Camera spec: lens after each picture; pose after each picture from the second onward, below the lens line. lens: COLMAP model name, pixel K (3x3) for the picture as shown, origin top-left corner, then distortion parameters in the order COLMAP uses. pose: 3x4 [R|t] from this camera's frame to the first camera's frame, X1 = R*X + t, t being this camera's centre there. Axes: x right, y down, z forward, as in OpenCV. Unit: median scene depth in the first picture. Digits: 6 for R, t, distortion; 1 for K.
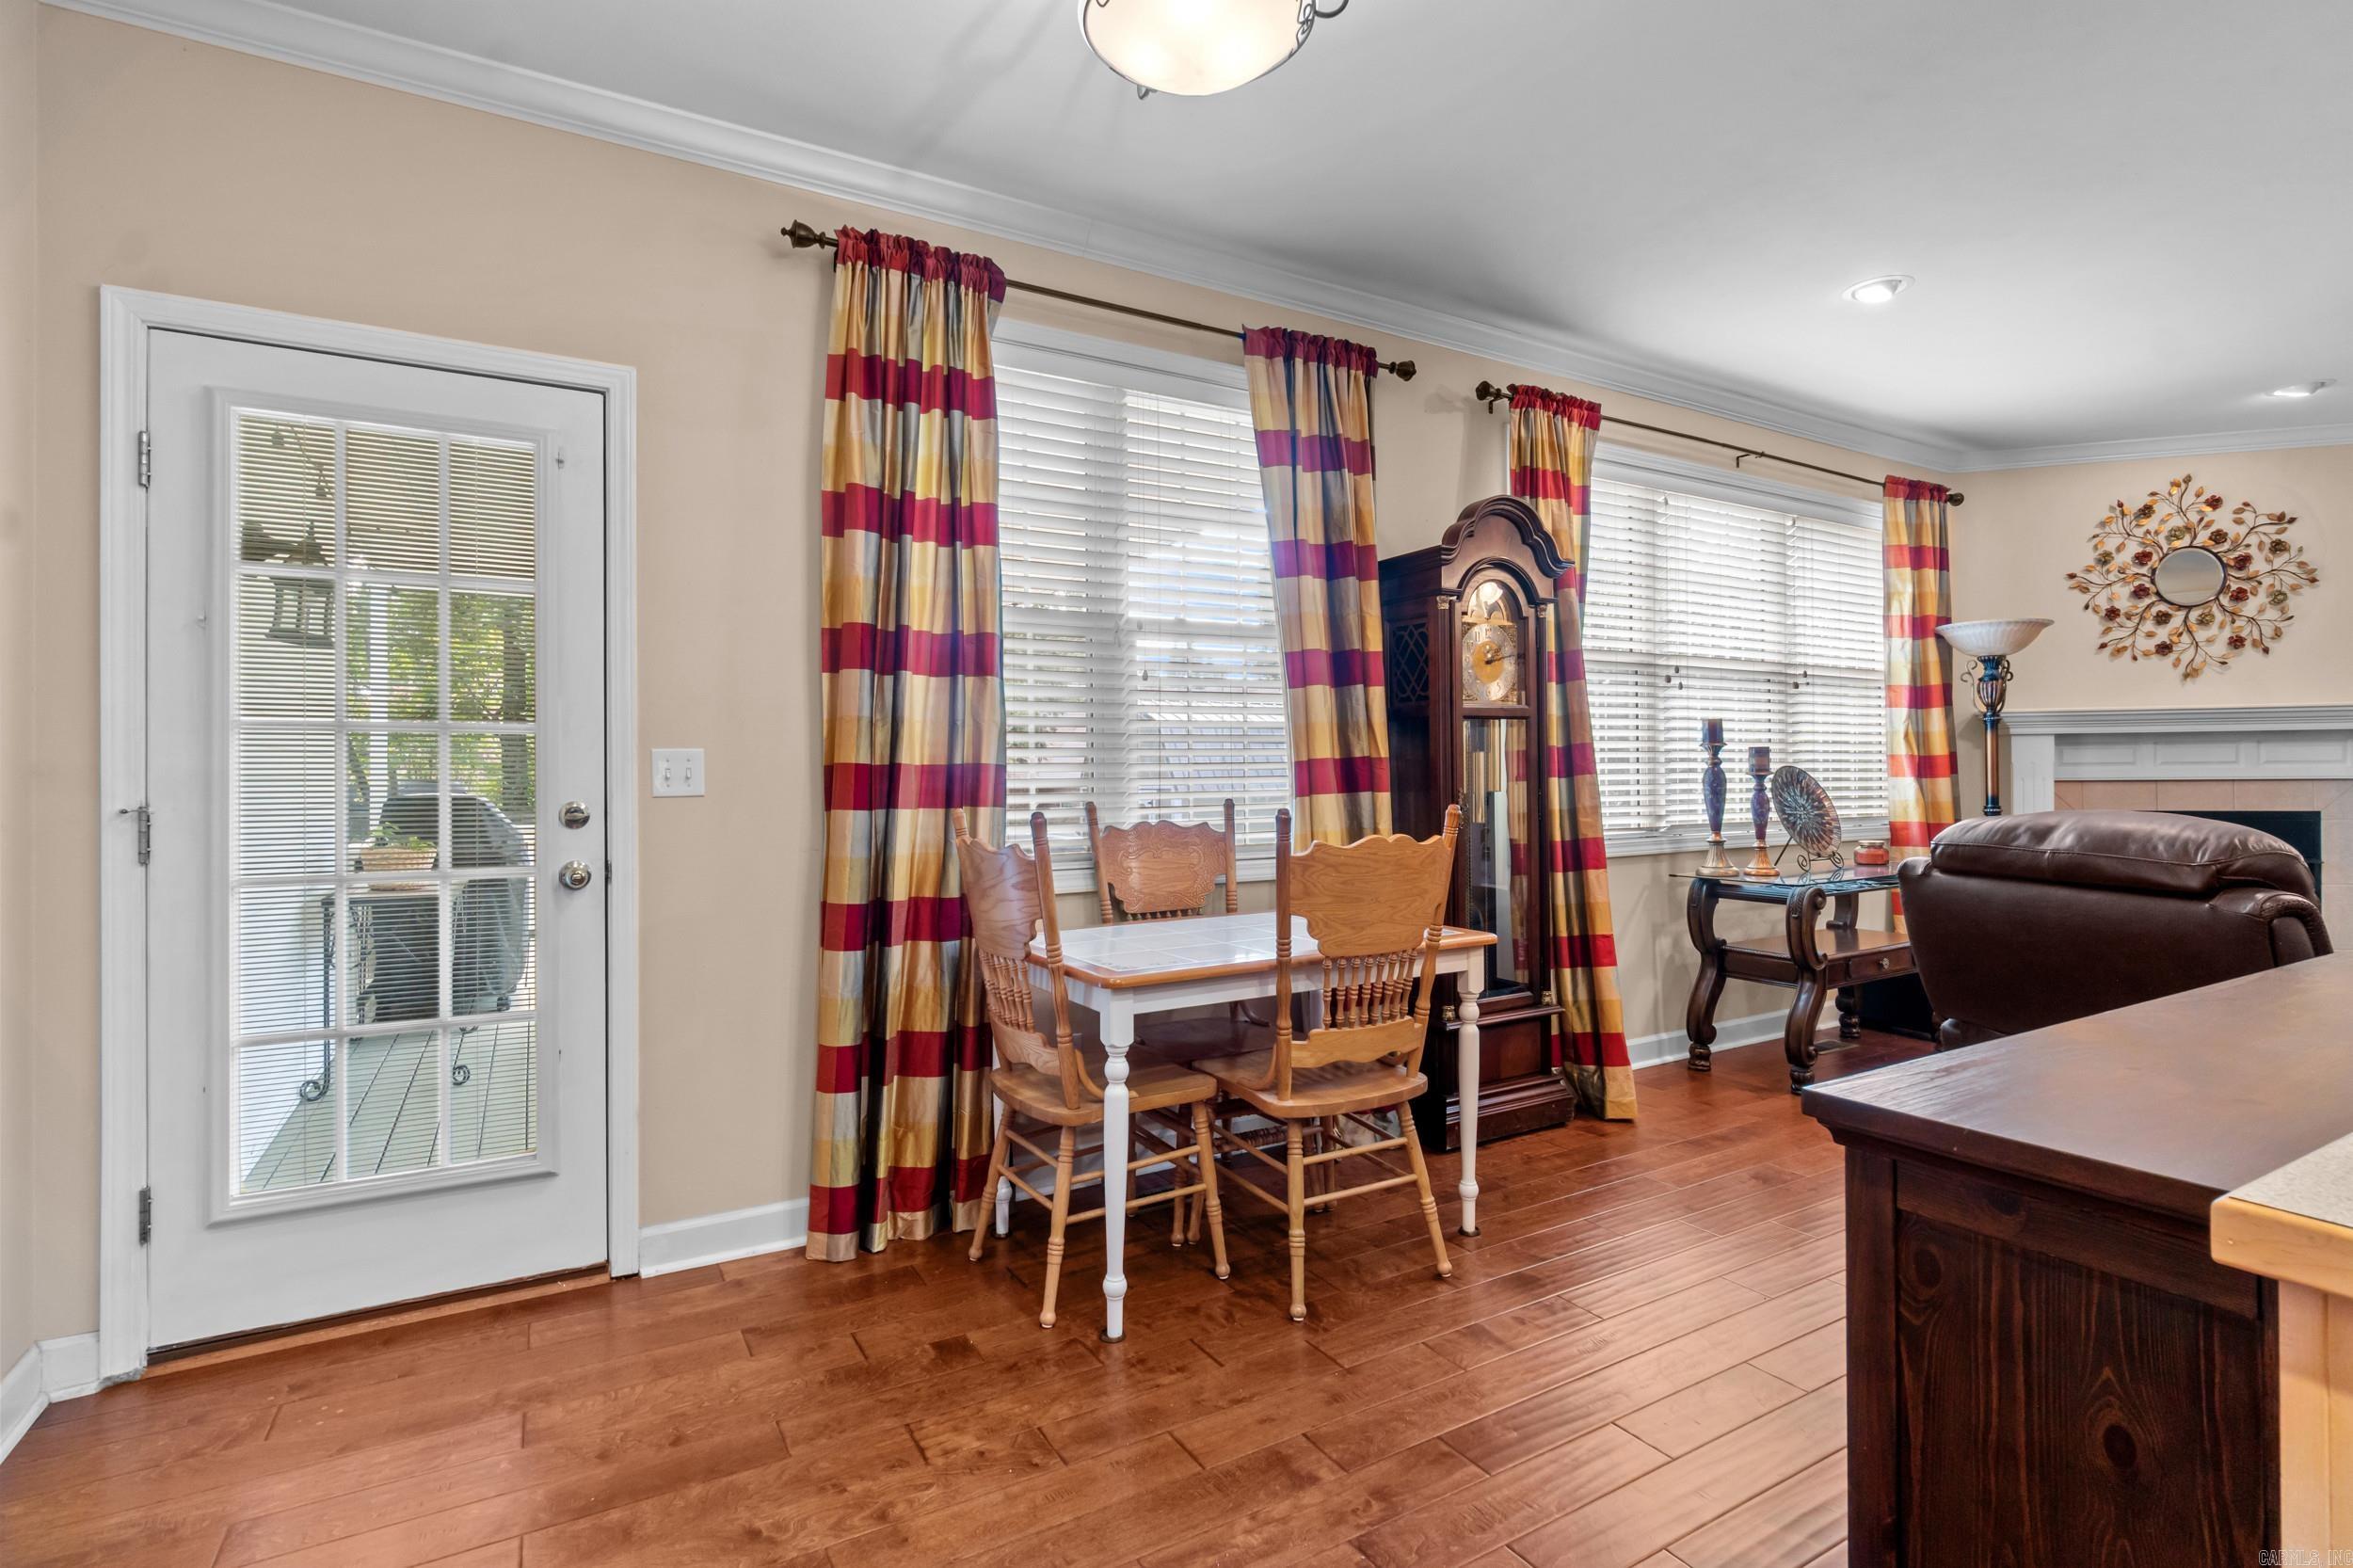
lens RADIAL K [[1153.5, 0, 1202.2], [0, 1153.5, 778.9], [0, 0, 1]] dist [-0.008157, 0.000834]
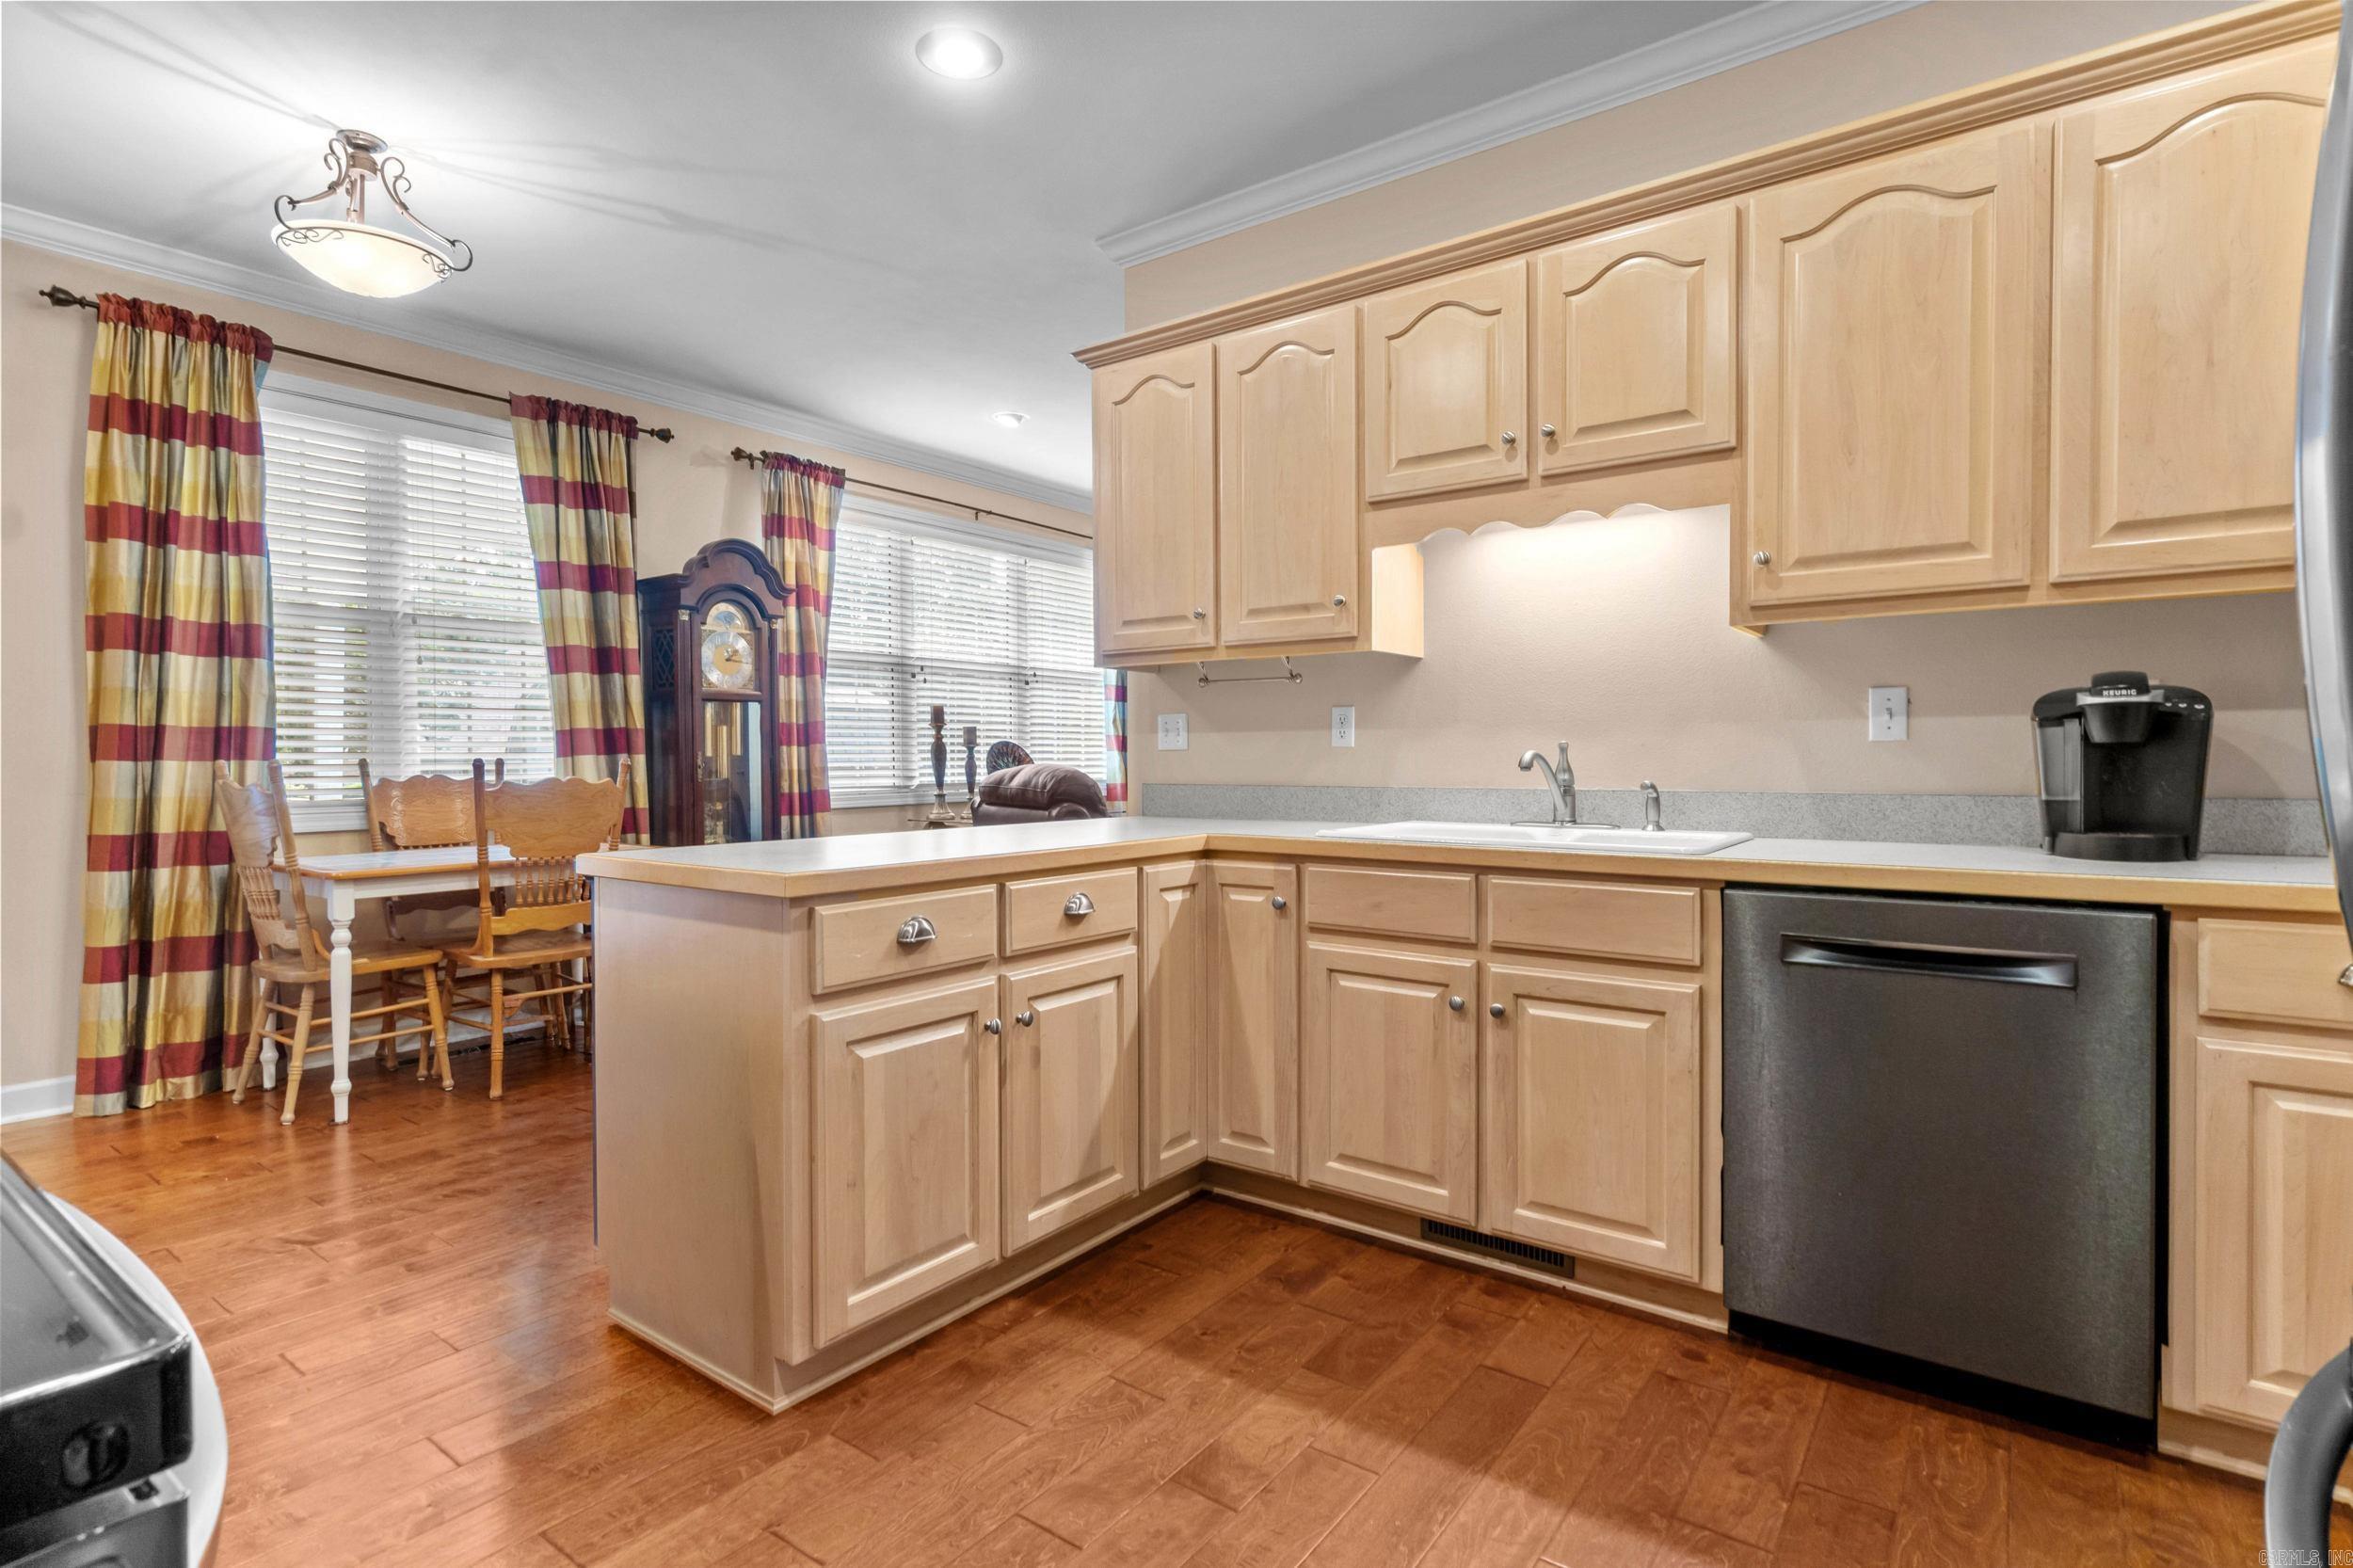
lens RADIAL K [[1153.5, 0, 1179.6], [0, 1153.5, 781.1], [0, 0, 1]] dist [-0.008157, 0.000834]
pose [[0.918630, -0.000401, 0.395118, 0.253675], [-0.006809, 0.999835, 0.016847, 0.018966], [-0.395060, -0.018167, 0.918476, -0.577173]]
